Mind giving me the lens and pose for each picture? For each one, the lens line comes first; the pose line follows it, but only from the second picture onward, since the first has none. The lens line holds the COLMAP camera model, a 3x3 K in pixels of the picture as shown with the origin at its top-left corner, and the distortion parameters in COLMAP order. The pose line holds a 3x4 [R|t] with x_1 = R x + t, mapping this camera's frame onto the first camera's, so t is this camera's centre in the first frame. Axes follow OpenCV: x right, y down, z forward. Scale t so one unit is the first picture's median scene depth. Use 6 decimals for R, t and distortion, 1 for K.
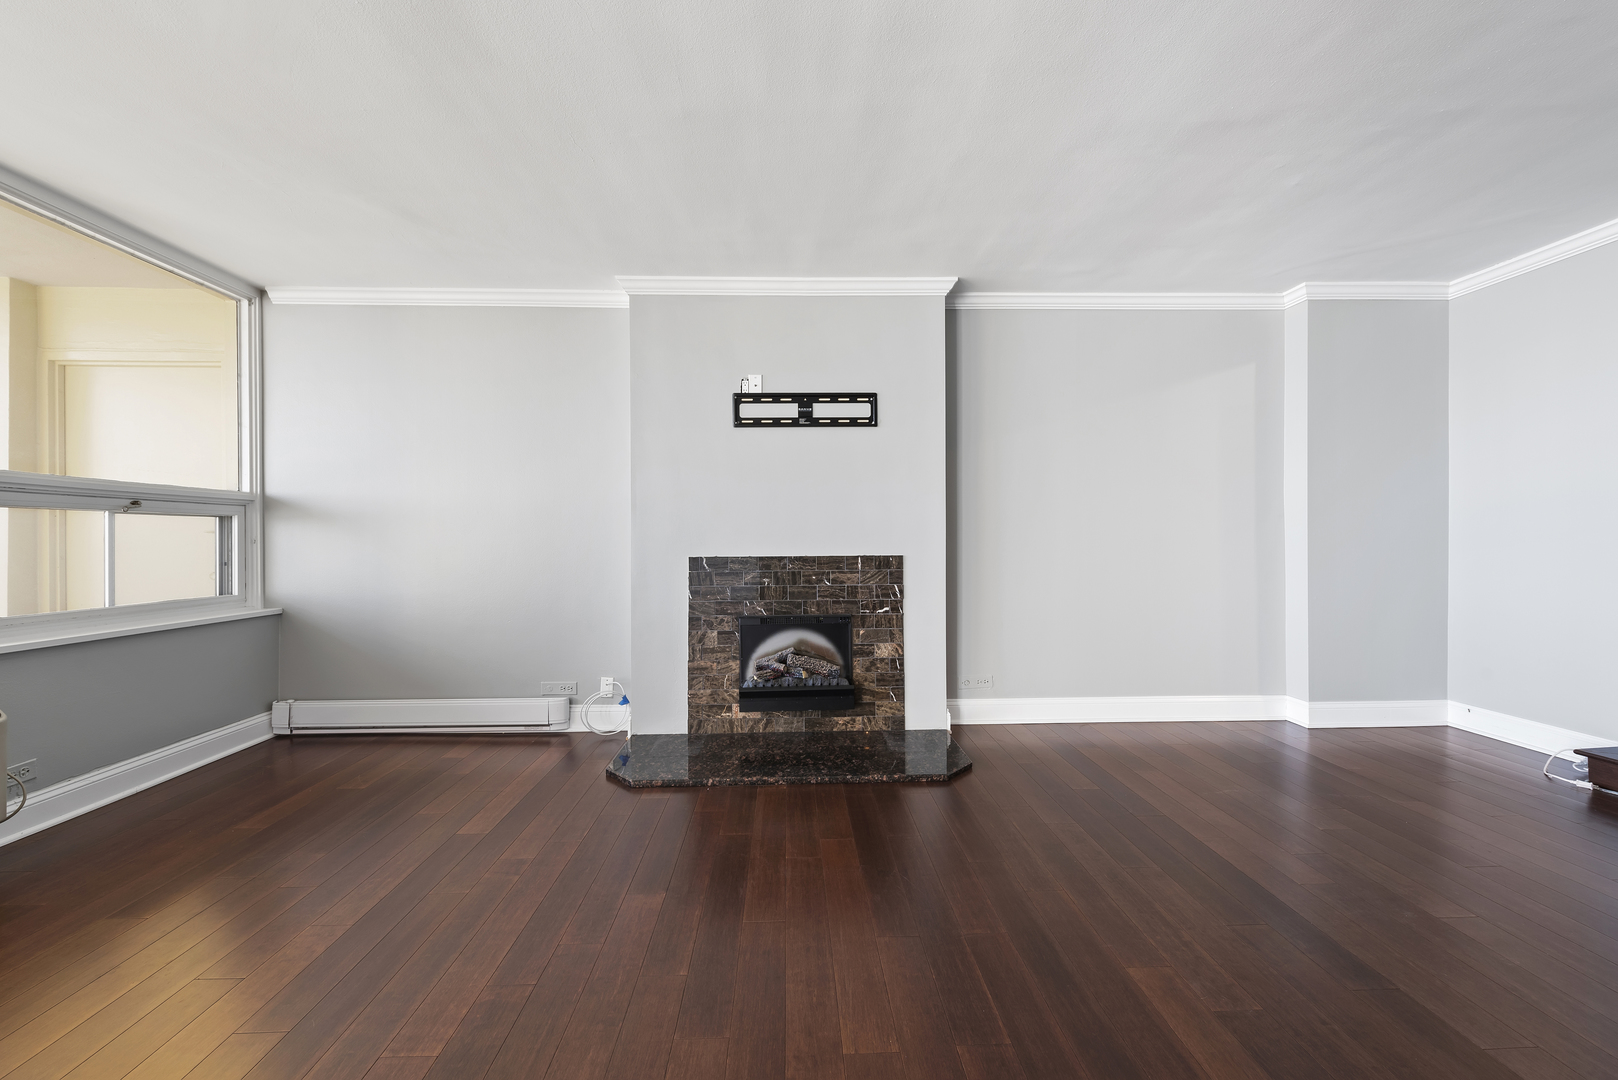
lens RADIAL K [[640.6, 0, 802.9], [0, 640.6, 535.6], [0, 0, 1]] dist [0.003587, -0.000906]
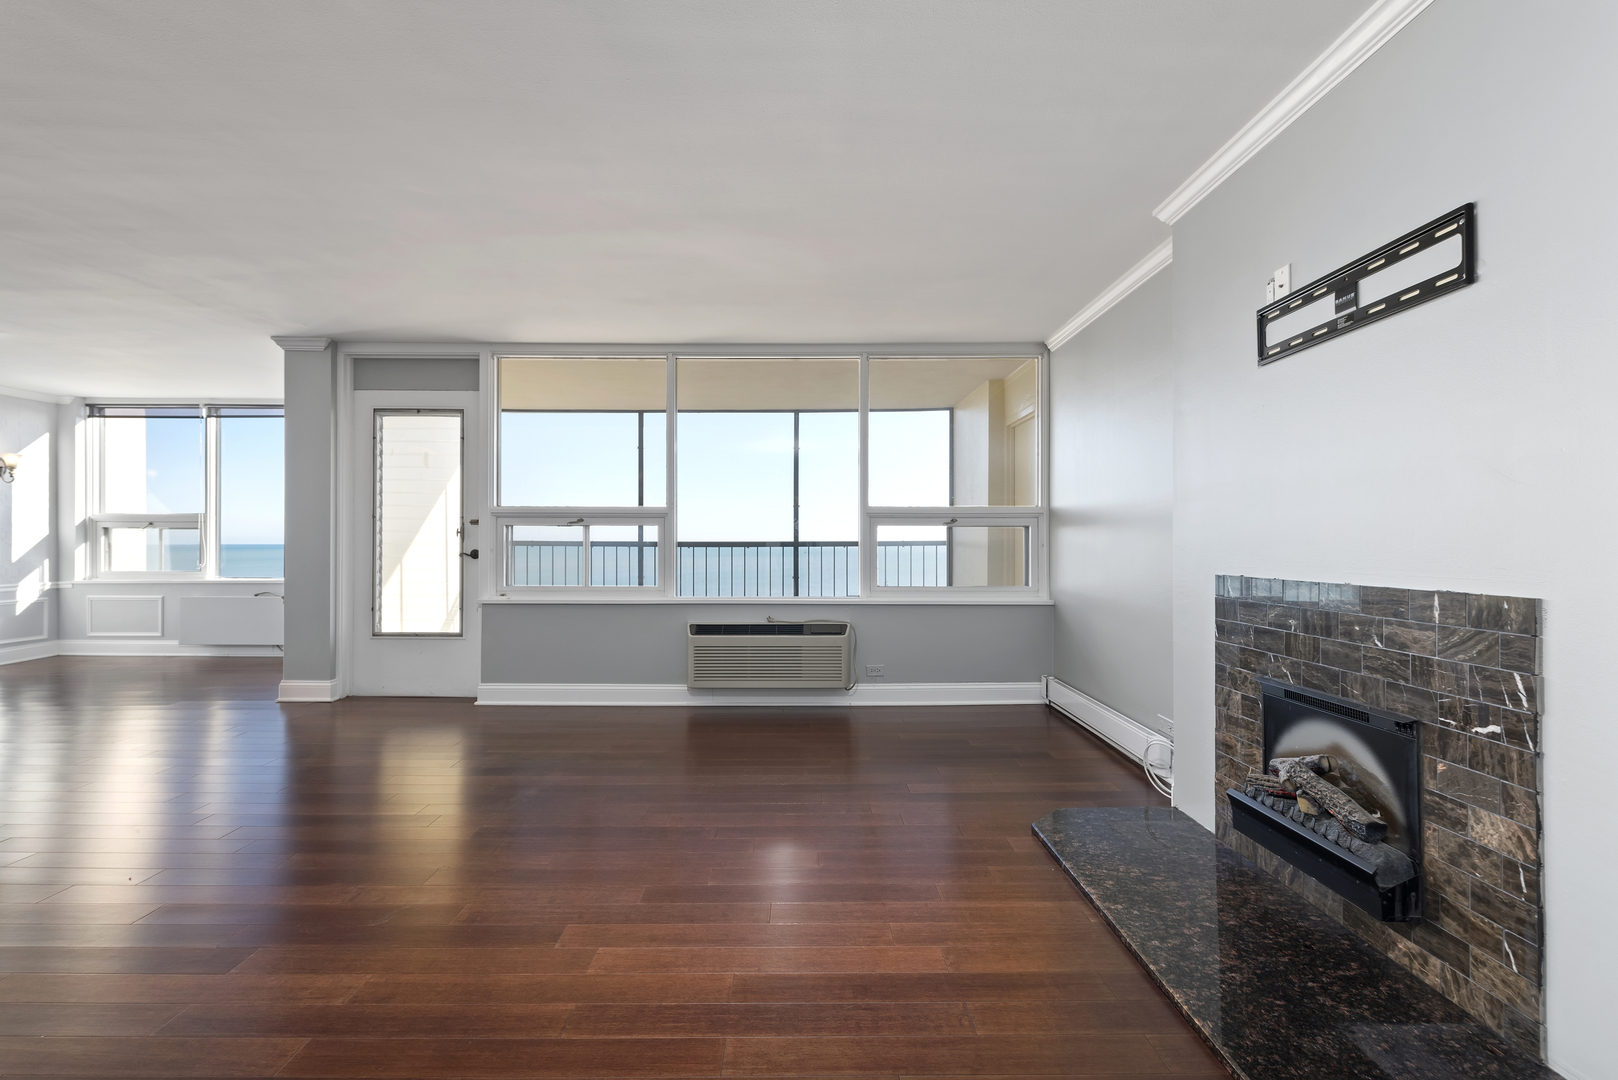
lens RADIAL K [[735.4, 0, 798.3], [0, 735.4, 543.9], [0, 0, 1]] dist [0.007556, -0.001730]
pose [[-0.036665, 0.006433, -0.999307, 0.608823], [0.002640, 0.999976, 0.006340, -0.005667], [0.999324, -0.002405, -0.036681, 0.581890]]
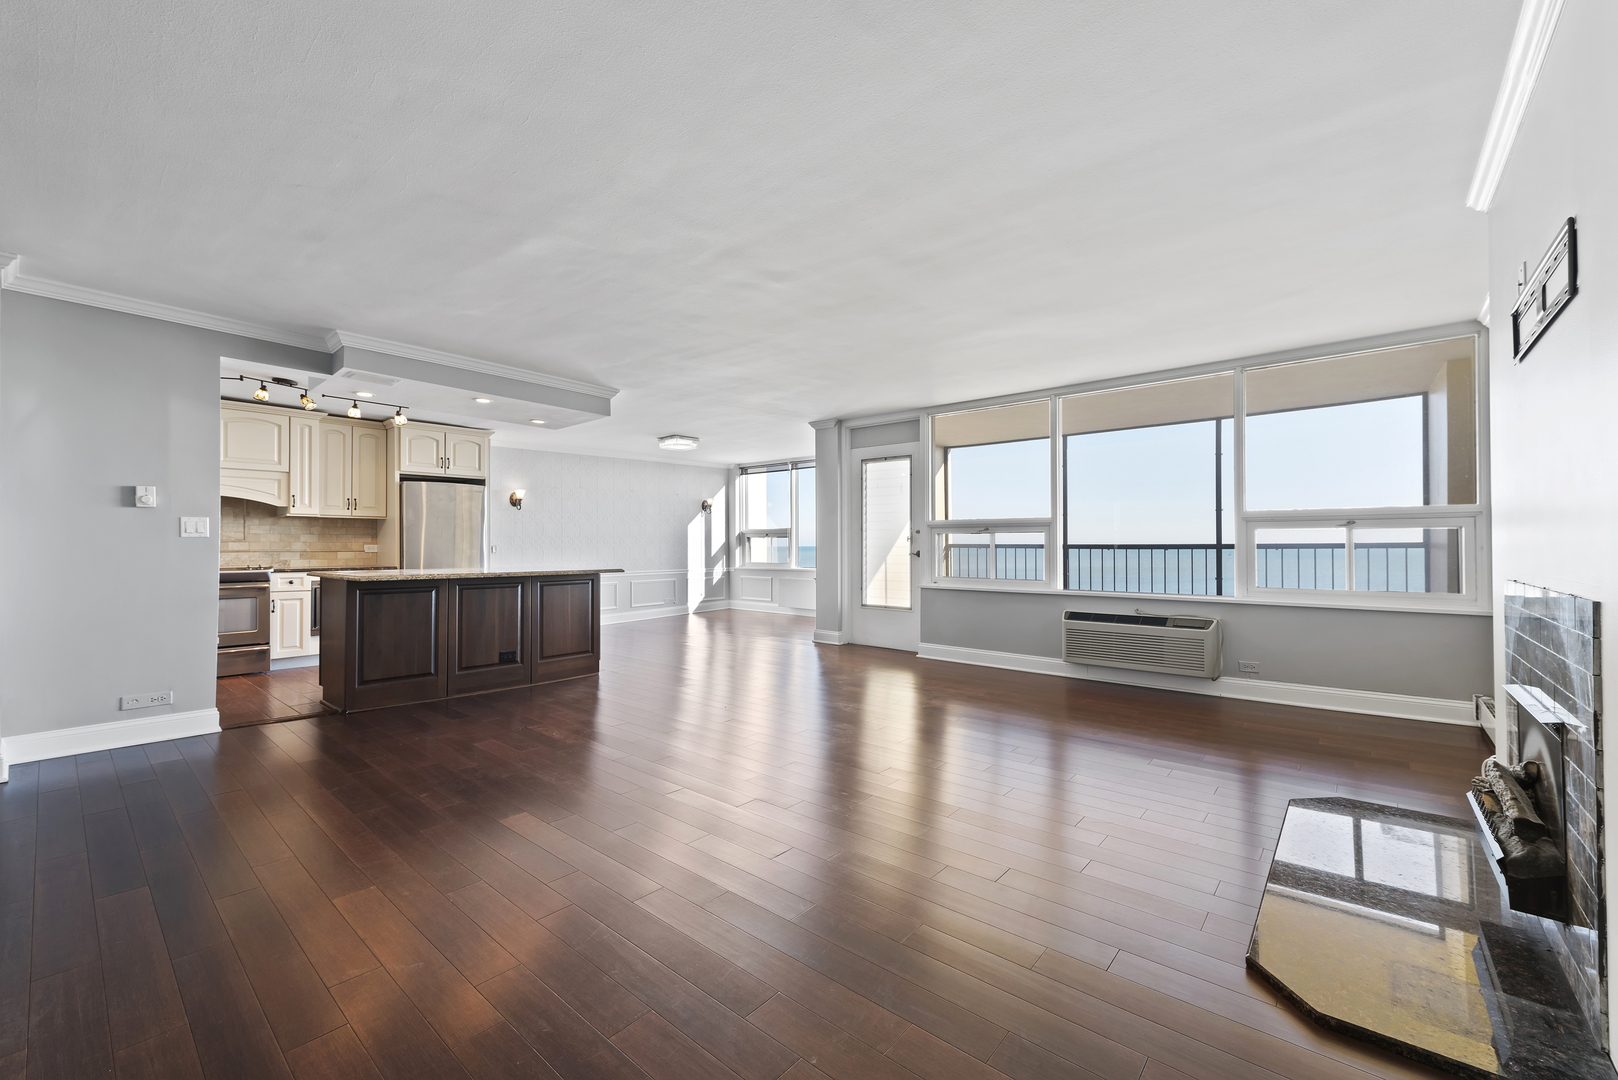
lens RADIAL K [[651.8, 0, 798.8], [0, 651.8, 539.3], [0, 0, 1]] dist [0.007167, -0.001032]
pose [[-0.678183, -0.000006, -0.734893, 0.784920], [0.007301, 0.999951, -0.006745, -0.008818], [0.734857, -0.009940, -0.678150, 0.908616]]
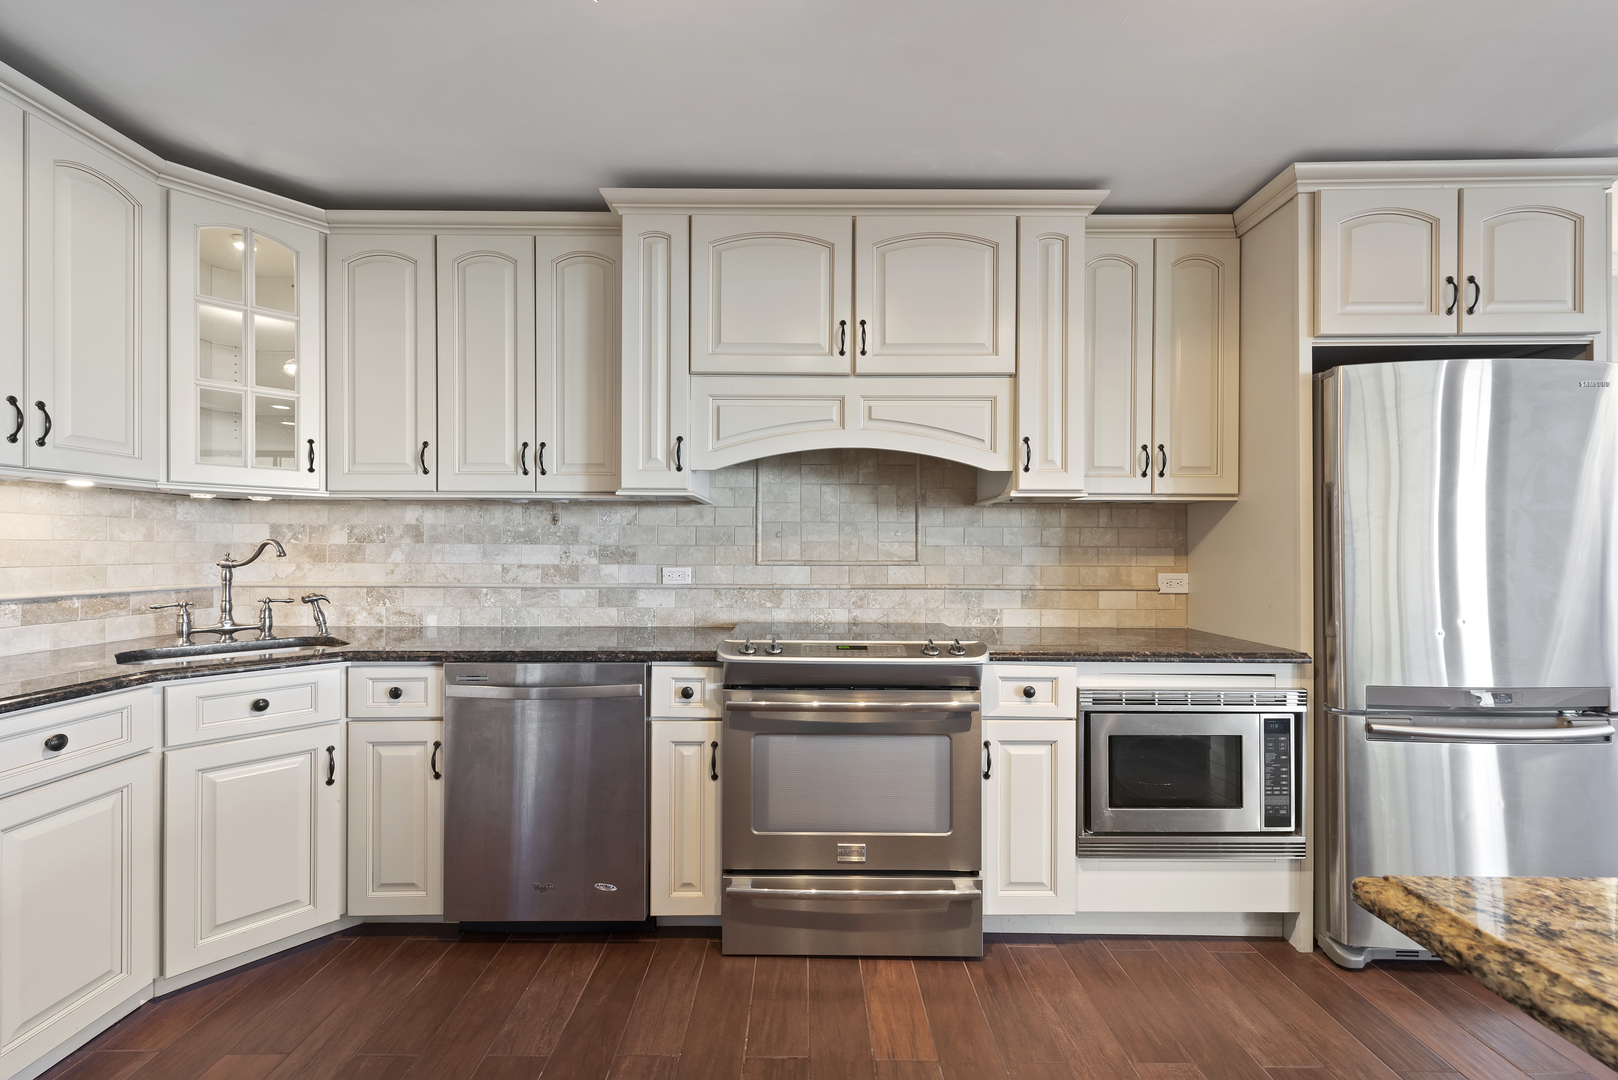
lens RADIAL K [[640.6, 0, 796.7], [0, 640.6, 546.9], [0, 0, 1]] dist [0.003587, -0.000906]
pose [[-0.999331, 0.001992, 0.036505, 0.607919], [0.001635, 0.999950, -0.009821, -0.039647], [-0.036522, -0.009754, -0.999285, -0.679601]]
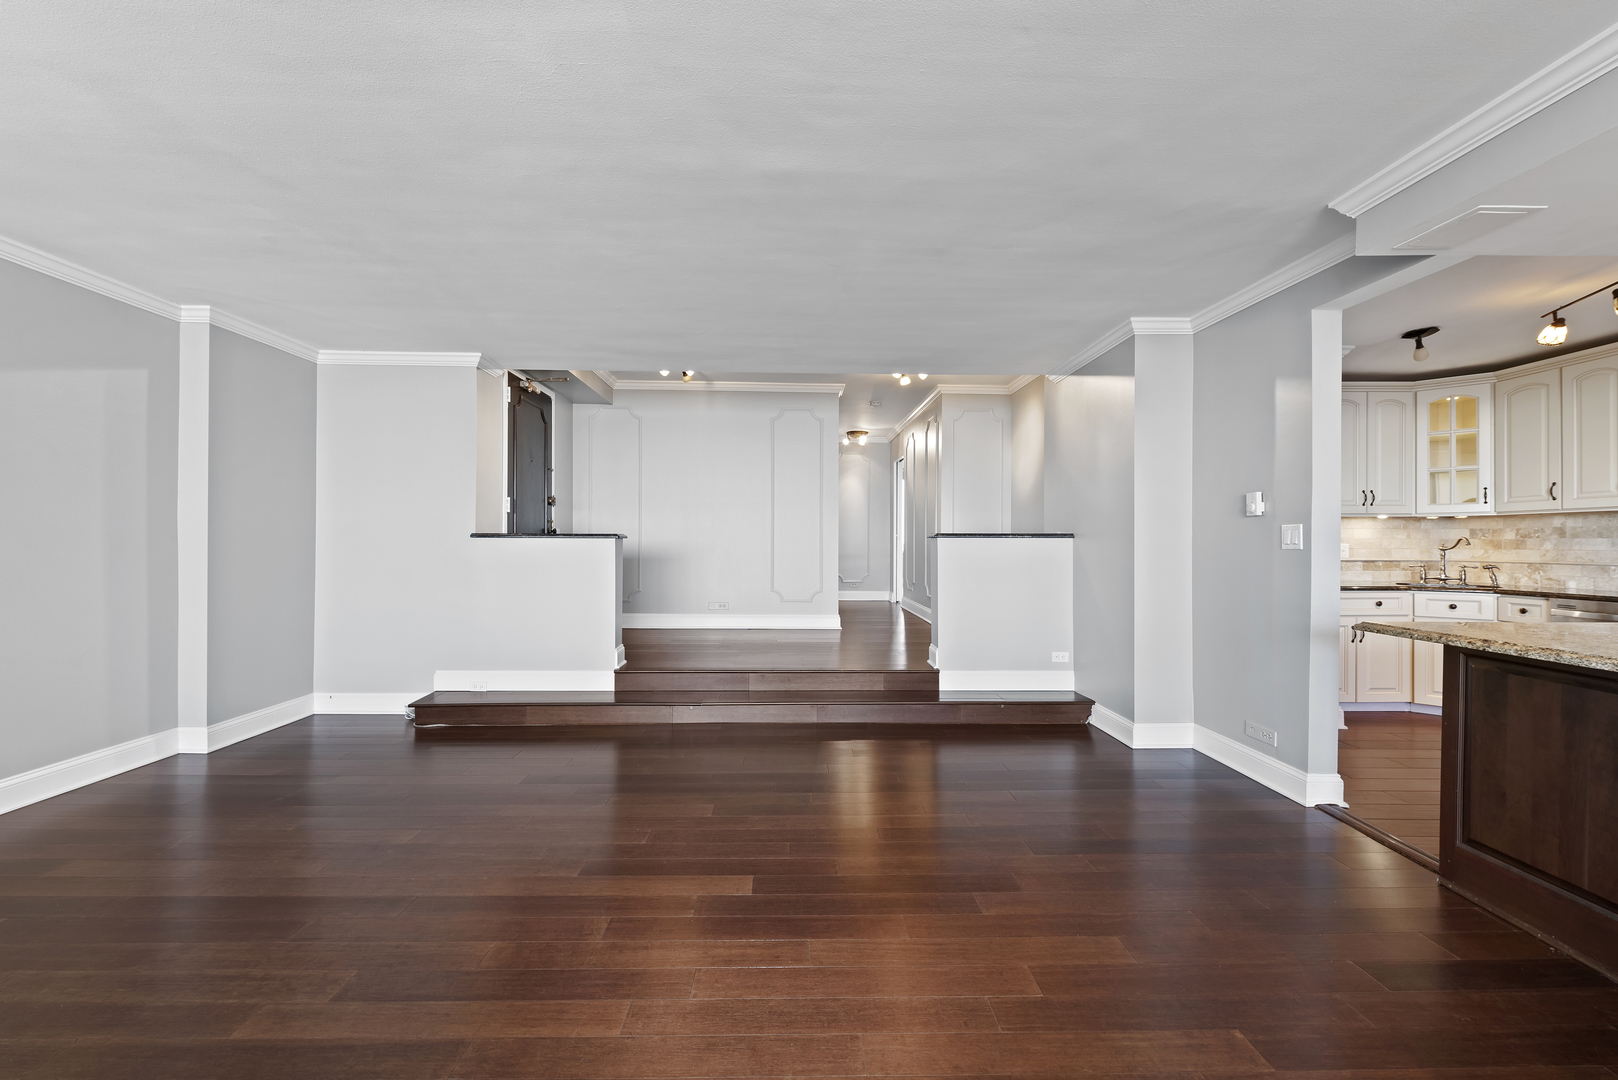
lens RADIAL K [[640.6, 0, 803.8], [0, 640.6, 542.9], [0, 0, 1]] dist [0.003587, -0.000906]
pose [[0.012319, 0.004761, 0.999913, -0.204624], [-0.005848, 0.999972, -0.004689, -0.028188], [-0.999907, -0.005790, 0.012346, 0.064195]]
